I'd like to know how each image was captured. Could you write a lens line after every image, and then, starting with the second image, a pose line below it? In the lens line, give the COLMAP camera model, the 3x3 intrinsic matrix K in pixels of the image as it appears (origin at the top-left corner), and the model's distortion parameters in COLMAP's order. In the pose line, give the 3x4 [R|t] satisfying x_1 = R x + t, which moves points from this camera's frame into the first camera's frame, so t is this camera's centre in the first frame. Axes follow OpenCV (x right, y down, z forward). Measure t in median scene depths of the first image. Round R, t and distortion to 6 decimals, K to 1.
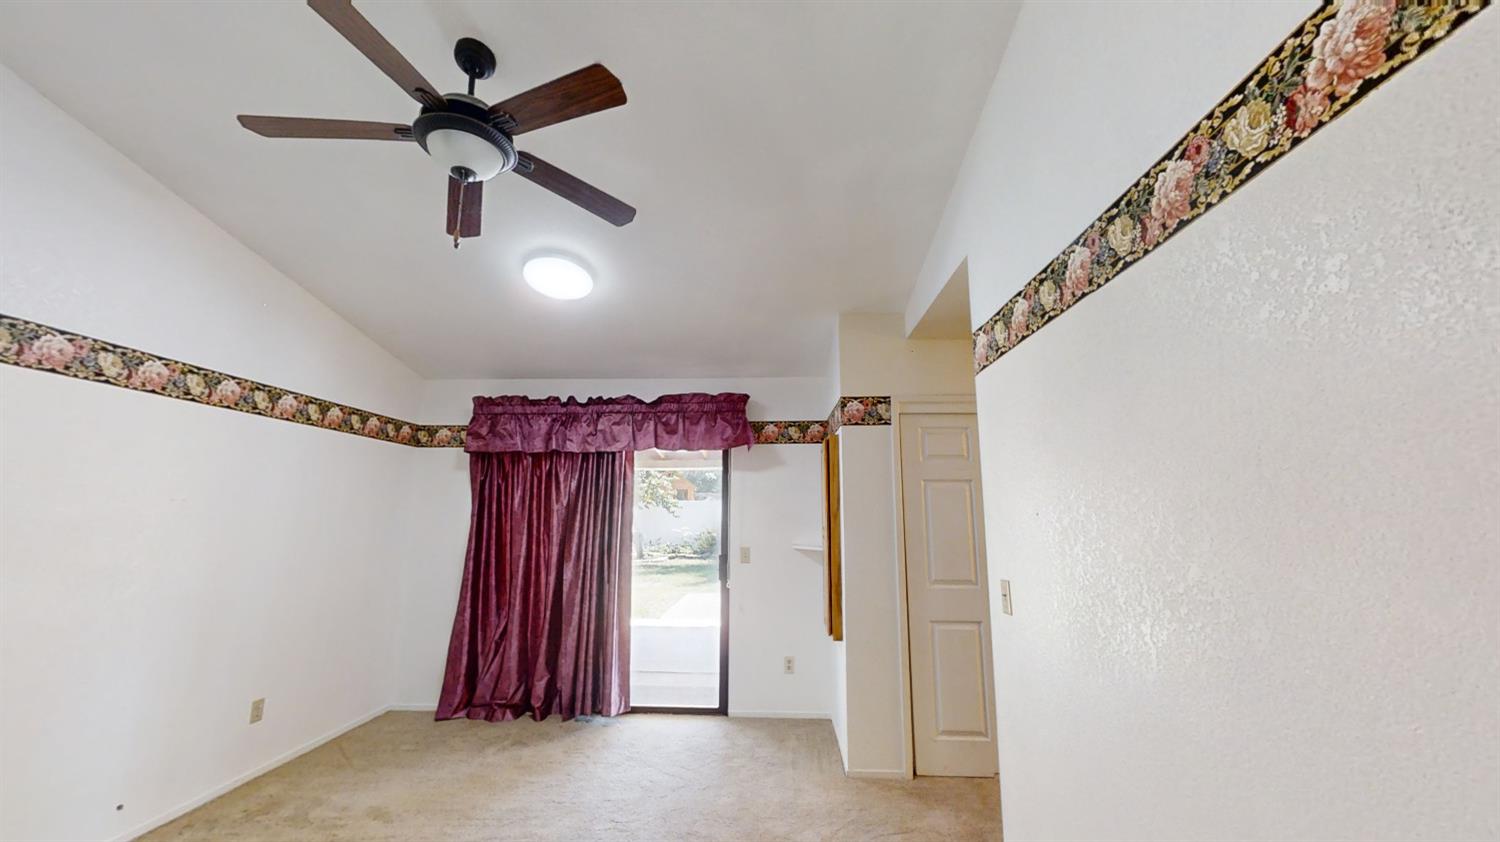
lens RADIAL K [[594.9, 0, 750.0], [0, 594.9, 421.0], [0, 0, 1]] dist [-0.001126, 0.000010]
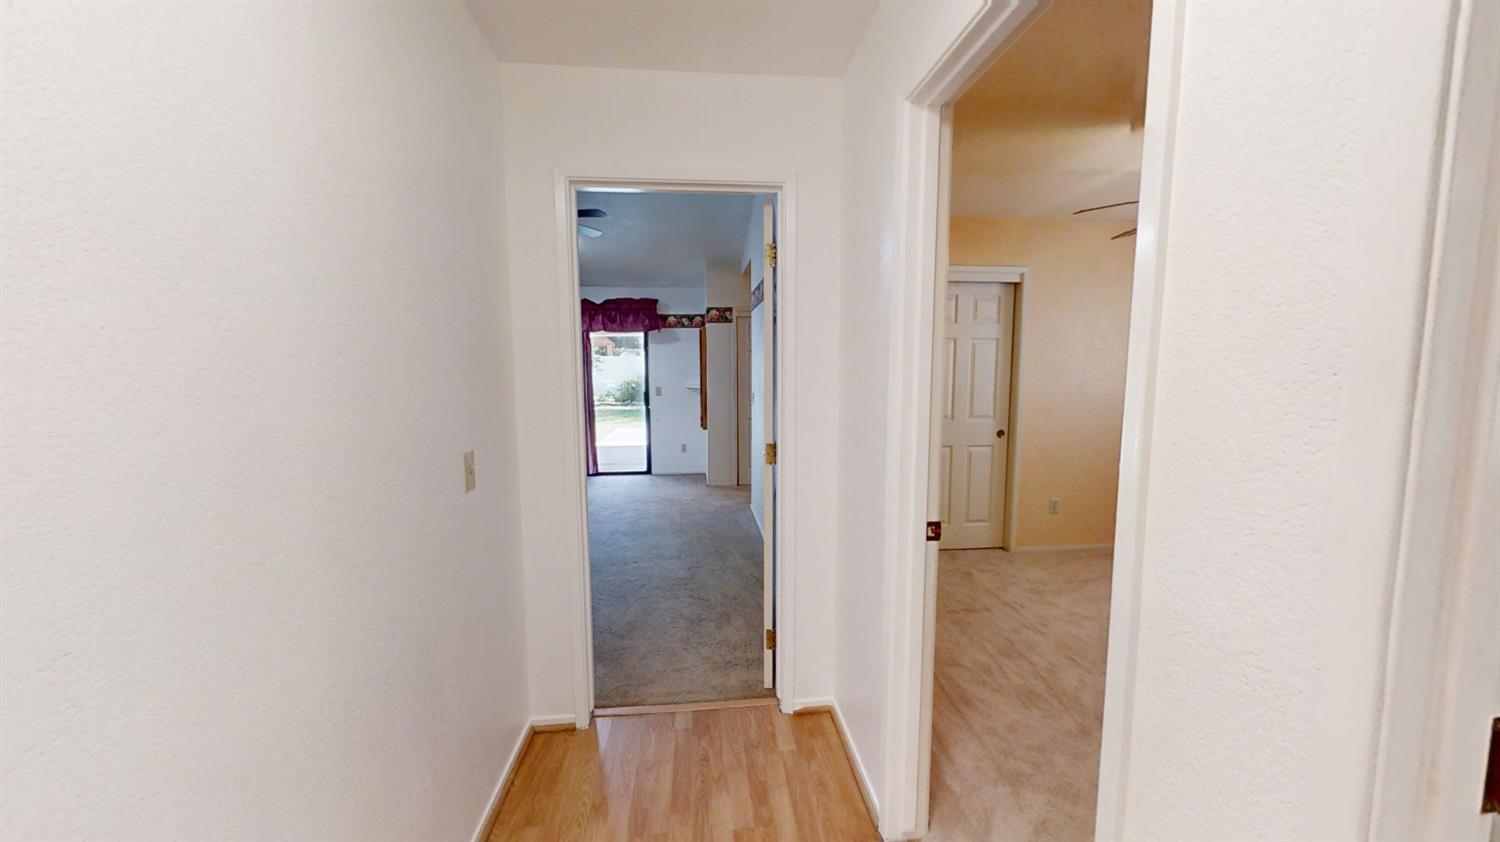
lens RADIAL K [[594.9, 0, 750.0], [0, 594.9, 421.0], [0, 0, 1]] dist [-0.001126, 0.000010]
pose [[0.990134, -0.024590, 0.137950, 0.017723], [-0.009965, 0.969632, 0.244366, -0.149032], [-0.139769, -0.243329, 0.959820, -0.900468]]
